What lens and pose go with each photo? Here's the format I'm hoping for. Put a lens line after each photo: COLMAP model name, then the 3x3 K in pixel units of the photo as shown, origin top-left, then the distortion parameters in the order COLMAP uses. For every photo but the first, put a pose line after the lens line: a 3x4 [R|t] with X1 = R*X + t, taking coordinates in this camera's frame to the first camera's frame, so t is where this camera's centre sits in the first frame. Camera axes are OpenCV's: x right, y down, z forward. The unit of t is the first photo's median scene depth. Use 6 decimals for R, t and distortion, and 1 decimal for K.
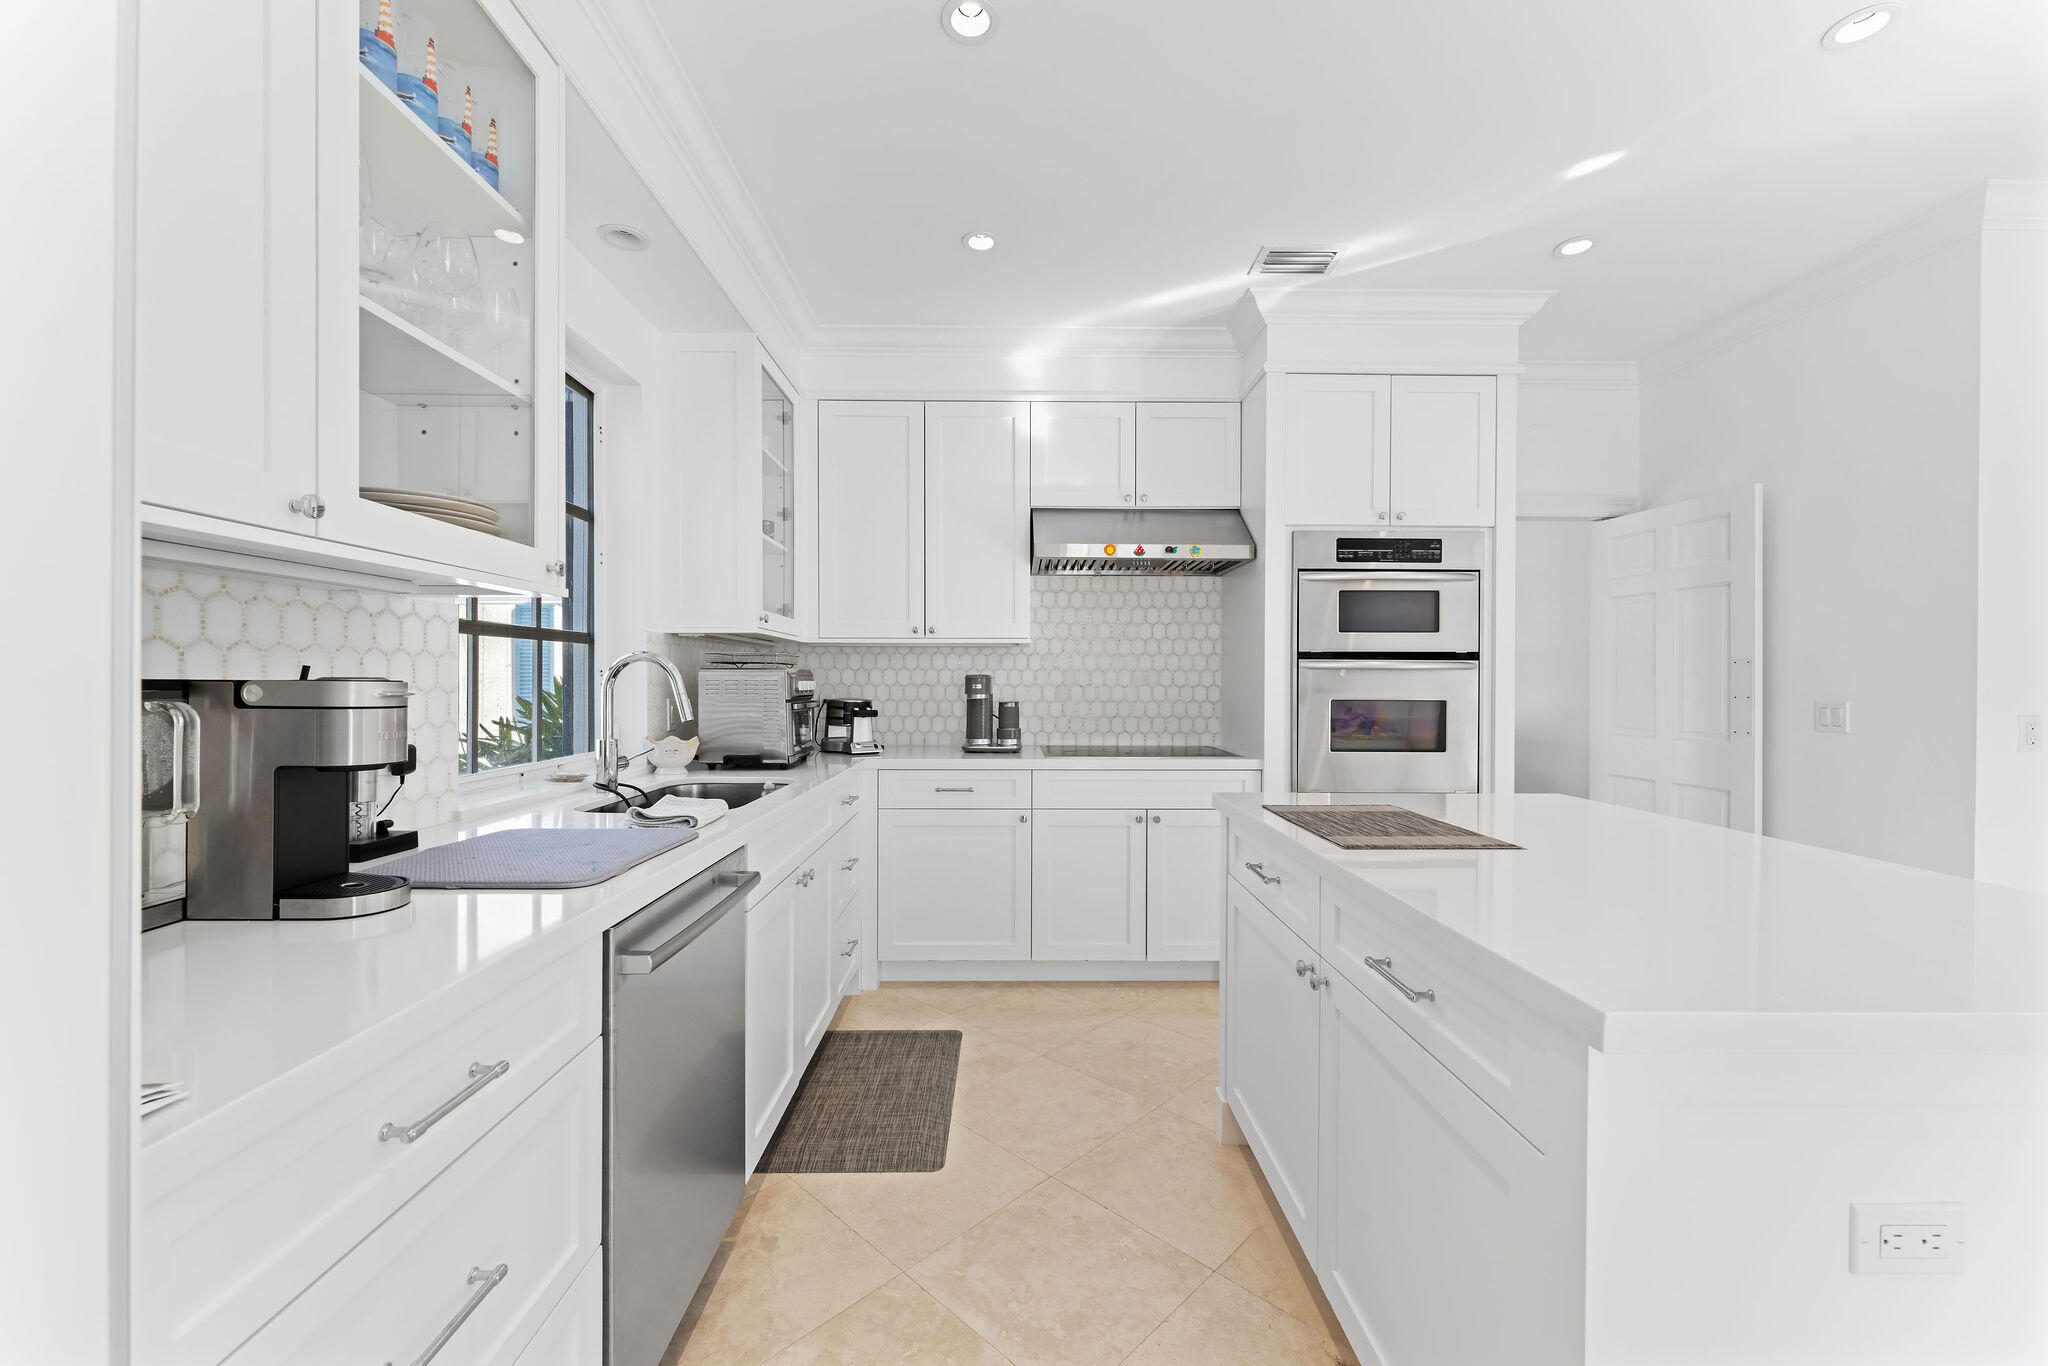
lens RADIAL K [[812.1, 0, 1014.6], [0, 812.1, 684.3], [0, 0, 1]] dist [-0.000968, -0.000462]
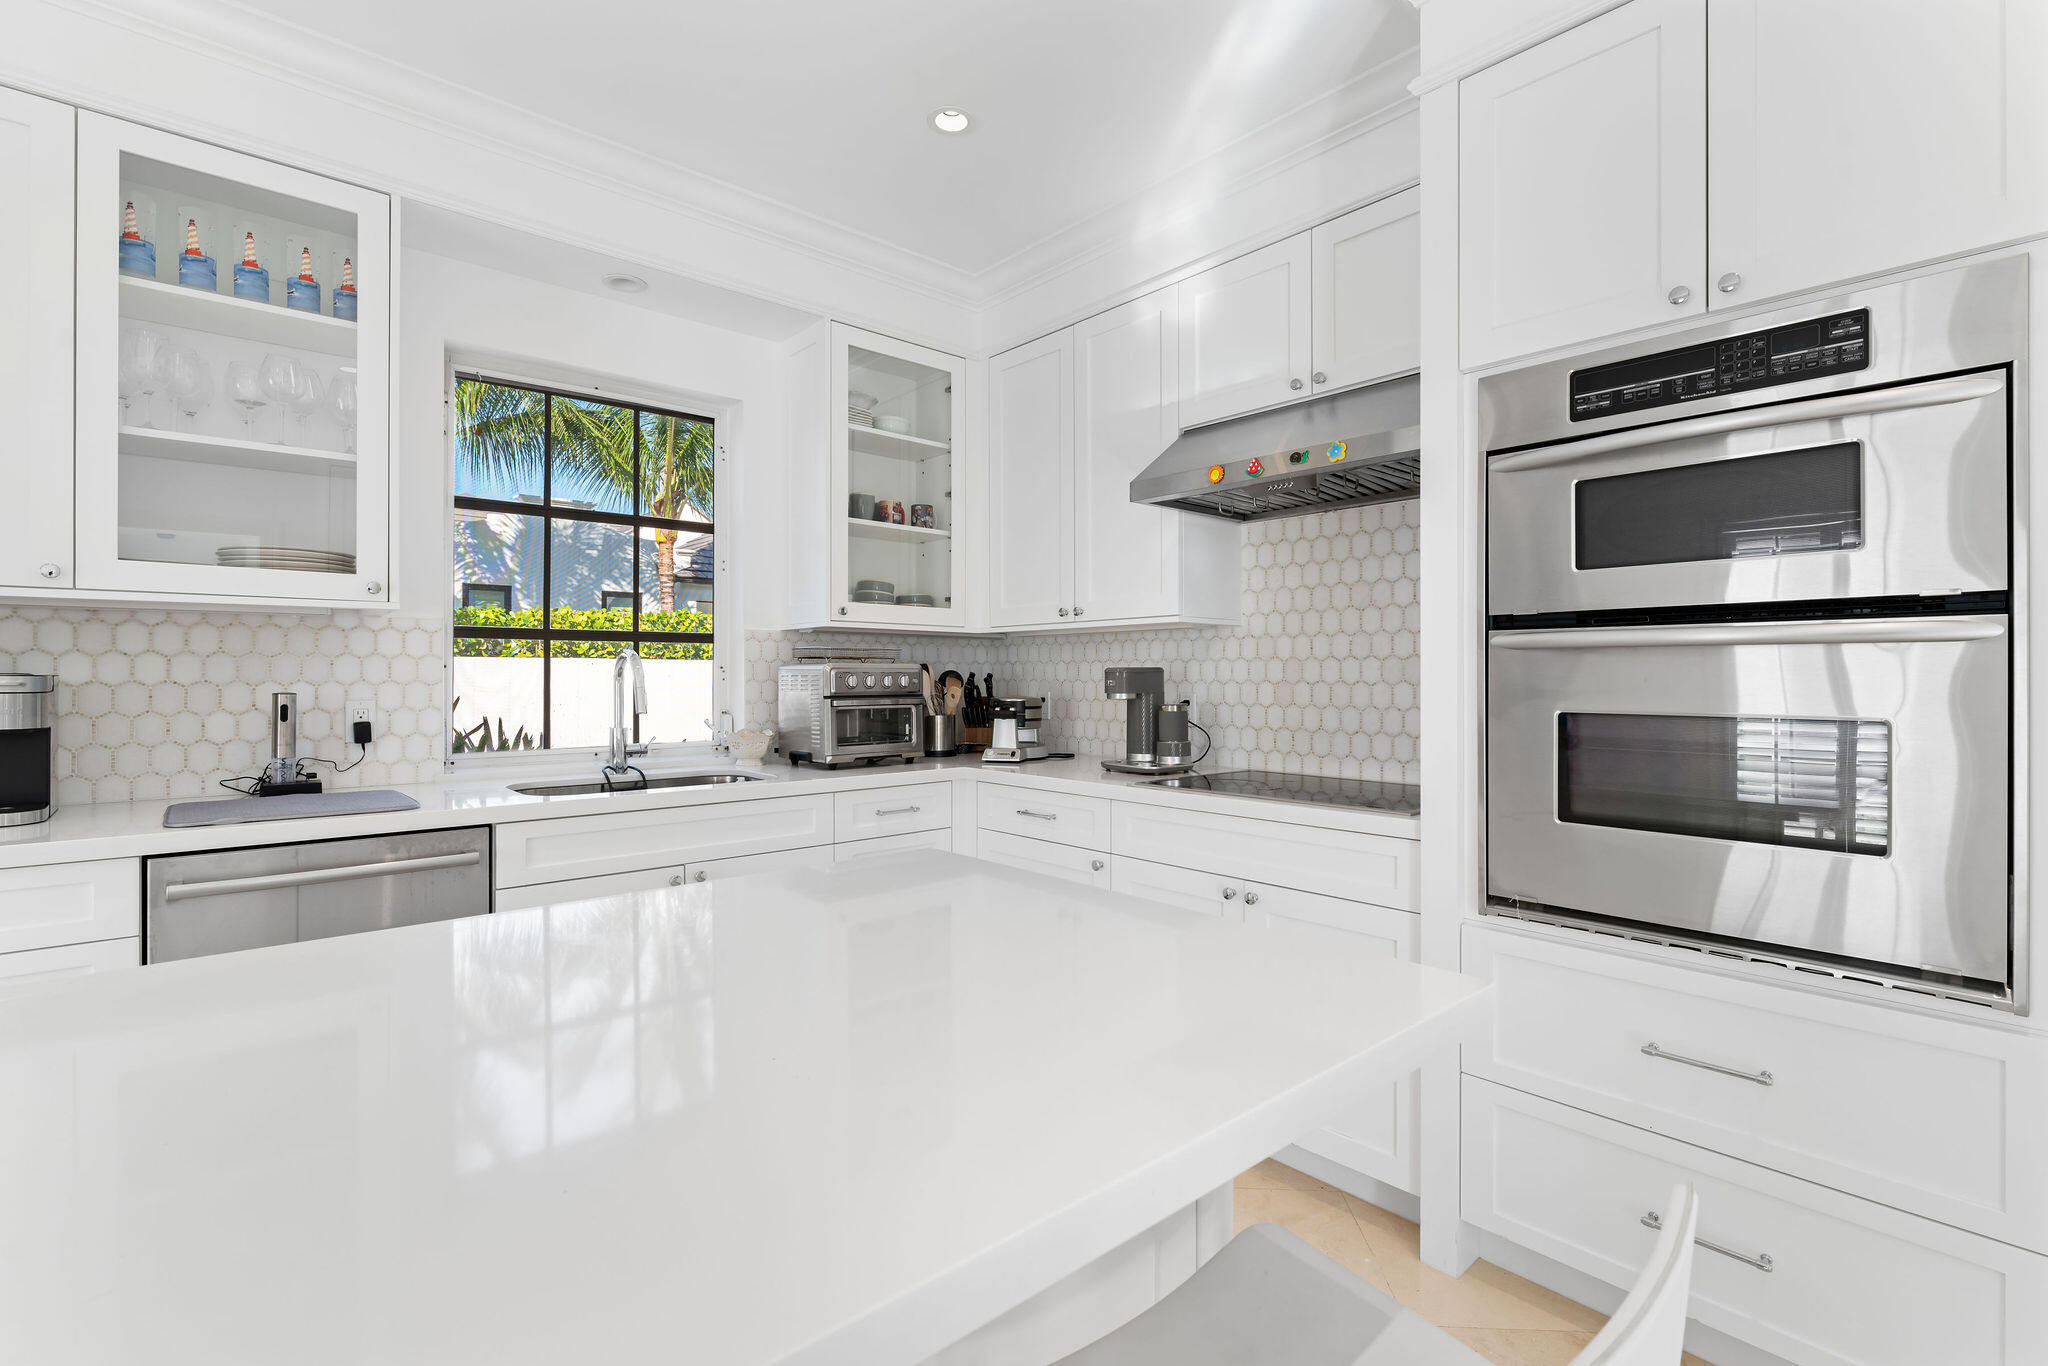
lens RADIAL K [[930.1, 0, 1021.4], [0, 930.1, 674.4], [0, 0, 1]] dist [-0.006207, 0.001696]
pose [[0.654530, -0.004564, -0.756022, 0.594286], [-0.001520, 0.999972, -0.007353, 0.001328], [0.756034, 0.005961, 0.654505, 0.401799]]
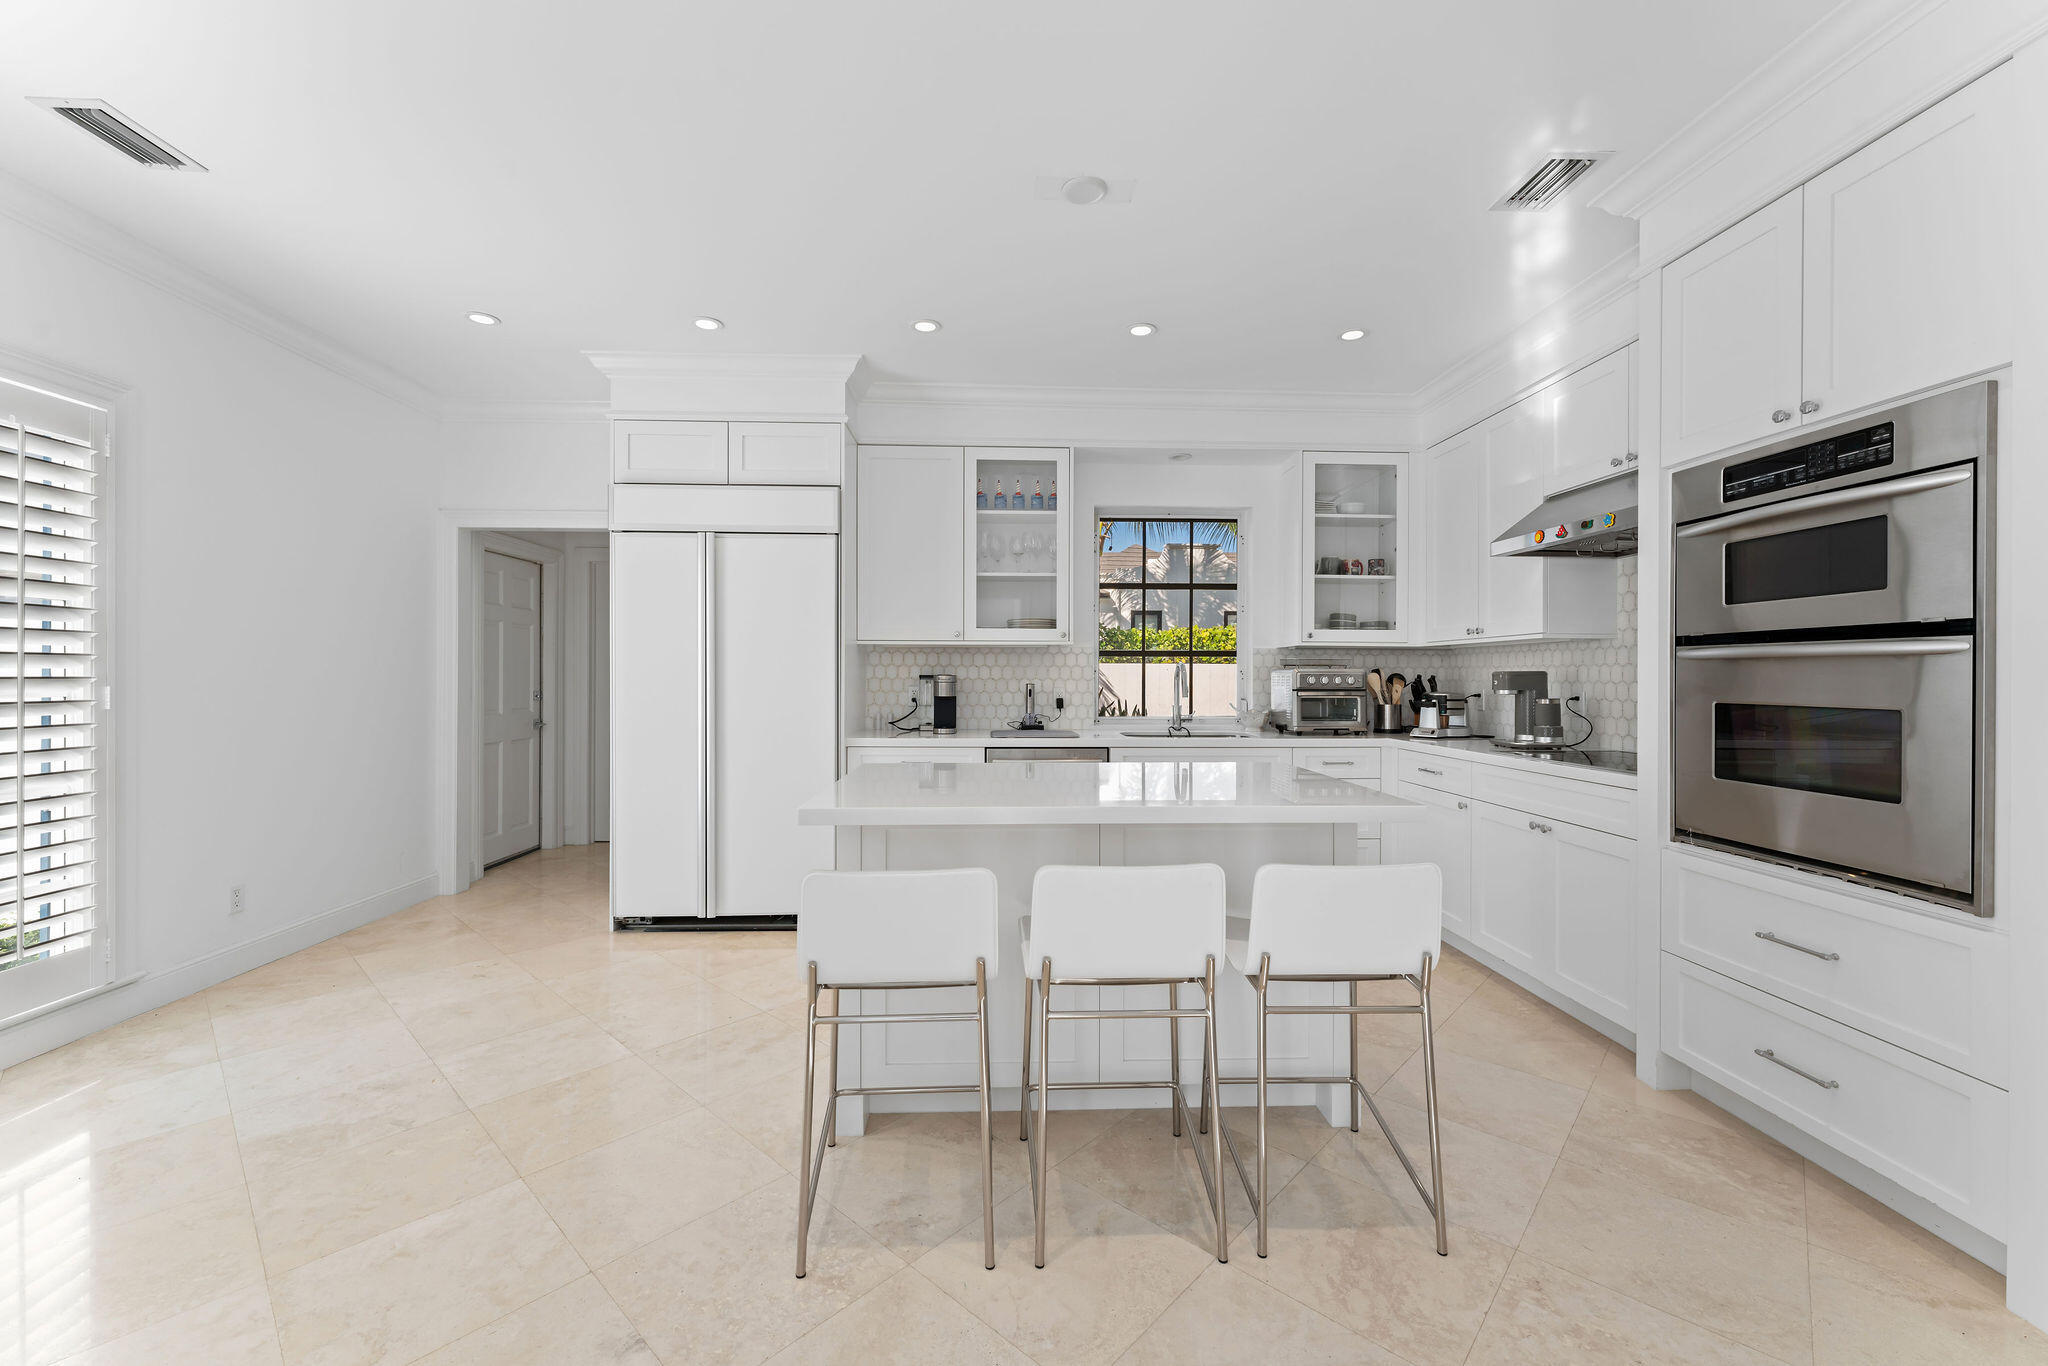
lens RADIAL K [[812.1, 0, 1020.5], [0, 812.1, 674.7], [0, 0, 1]] dist [-0.000968, -0.000462]
pose [[0.028071, -0.005259, -0.999592, 1.063841], [-0.008085, 0.999952, -0.005488, 0.003784], [0.999573, 0.008236, 0.028027, 0.384943]]
